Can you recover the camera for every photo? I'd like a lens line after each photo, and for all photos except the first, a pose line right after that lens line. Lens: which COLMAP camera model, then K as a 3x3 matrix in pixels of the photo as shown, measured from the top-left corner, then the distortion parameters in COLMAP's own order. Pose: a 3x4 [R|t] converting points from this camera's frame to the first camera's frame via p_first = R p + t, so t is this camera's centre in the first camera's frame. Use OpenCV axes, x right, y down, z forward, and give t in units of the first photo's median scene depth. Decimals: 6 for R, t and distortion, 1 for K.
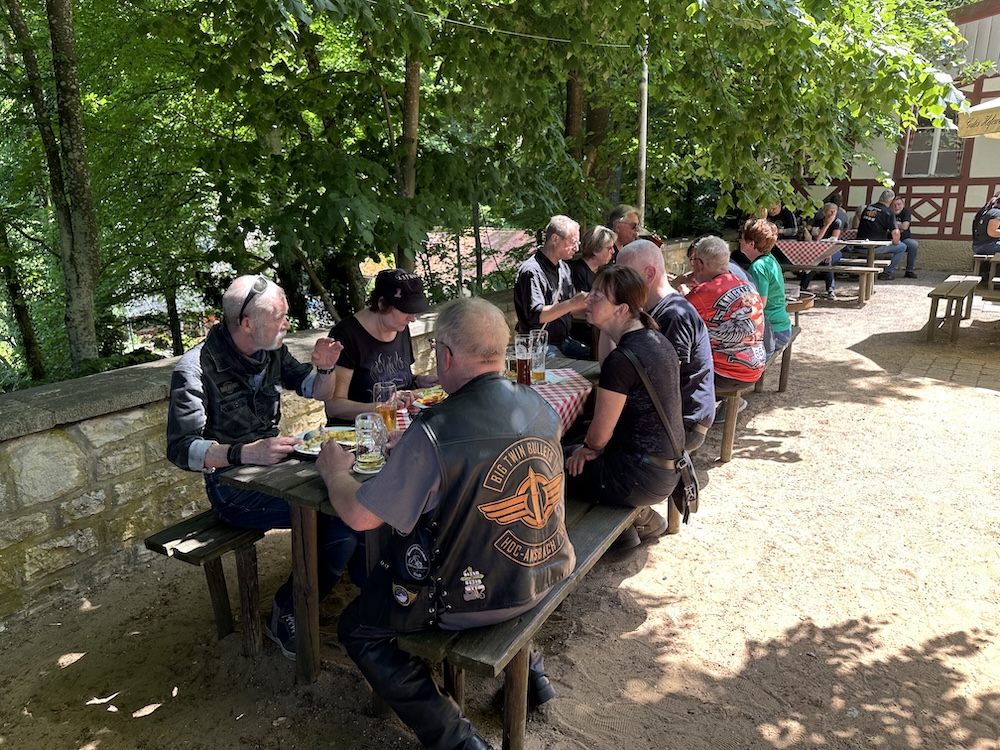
lens RADIAL K [[695.6, 0, 503.1], [0, 695.6, 377.8], [0, 0, 1]] dist [0.027018, -0.037906]
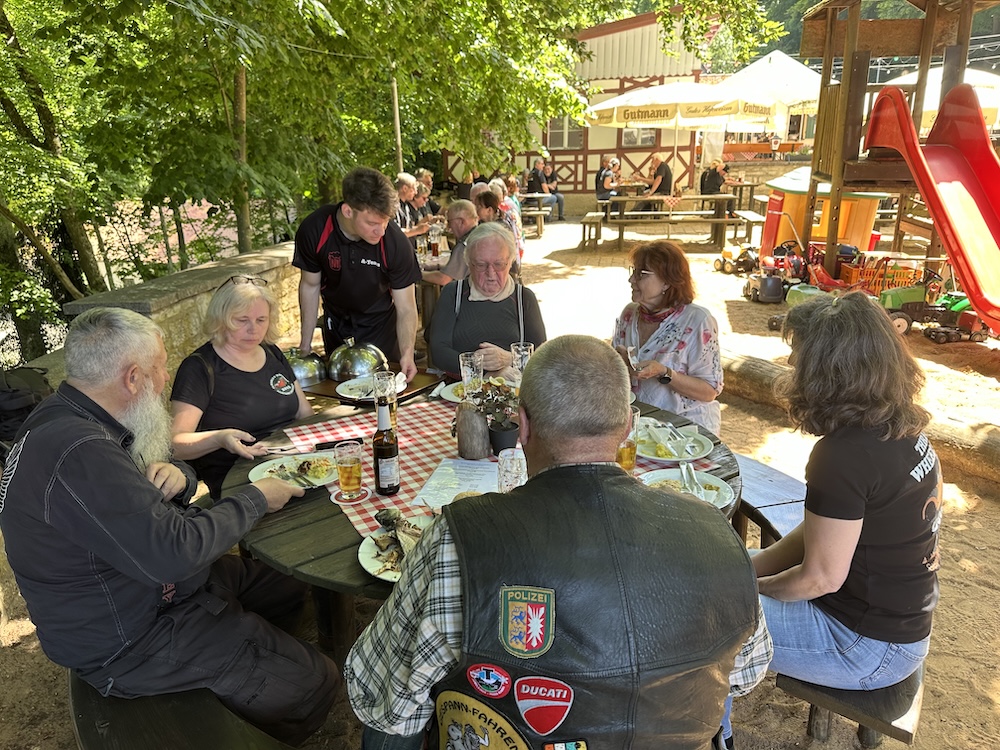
lens RADIAL K [[695.6, 0, 497.0], [0, 695.6, 374.3], [0, 0, 1]] dist [0.027018, -0.037906]
pose [[0.896004, -0.133486, 0.423508, -0.181067], [0.117630, 0.991025, 0.063497, 0.062518], [-0.428183, -0.007076, 0.903664, -0.235321]]
